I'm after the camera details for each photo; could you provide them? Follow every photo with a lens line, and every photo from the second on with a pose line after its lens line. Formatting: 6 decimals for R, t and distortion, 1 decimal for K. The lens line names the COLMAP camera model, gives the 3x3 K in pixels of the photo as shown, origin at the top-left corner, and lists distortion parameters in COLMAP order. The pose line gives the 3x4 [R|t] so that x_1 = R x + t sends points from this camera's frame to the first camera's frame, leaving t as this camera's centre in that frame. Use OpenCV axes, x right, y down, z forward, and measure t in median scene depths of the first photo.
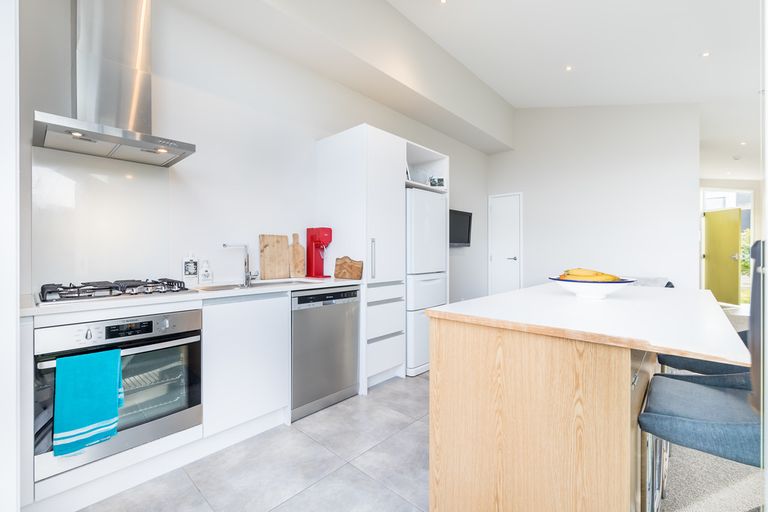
lens RADIAL K [[328.4, 0, 384.0], [0, 328.4, 256.0], [0, 0, 1]] dist [-0.004239, 0.000093]
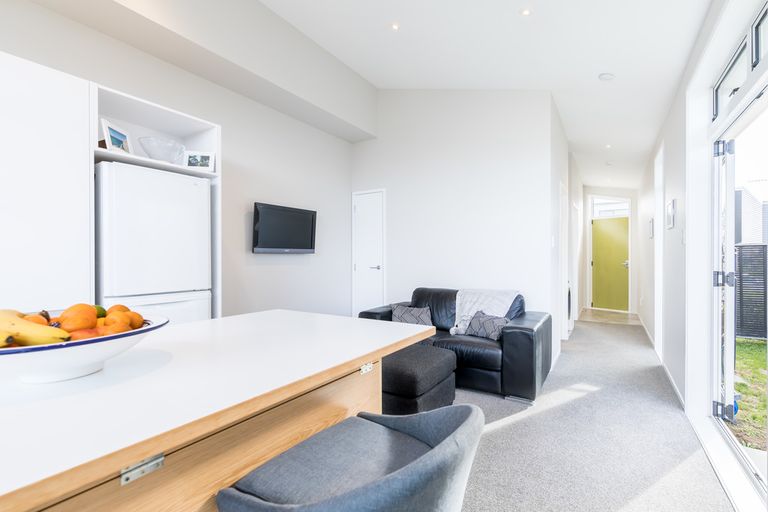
lens RADIAL K [[335.0, 0, 406.1], [0, 335.0, 260.7], [0, 0, 1]] dist [-0.000667, -0.000003]
pose [[0.979947, -0.003075, 0.199236, 0.443557], [0.004080, 0.999981, -0.004633, -0.008456], [-0.199218, 0.005353, 0.979941, 0.217703]]
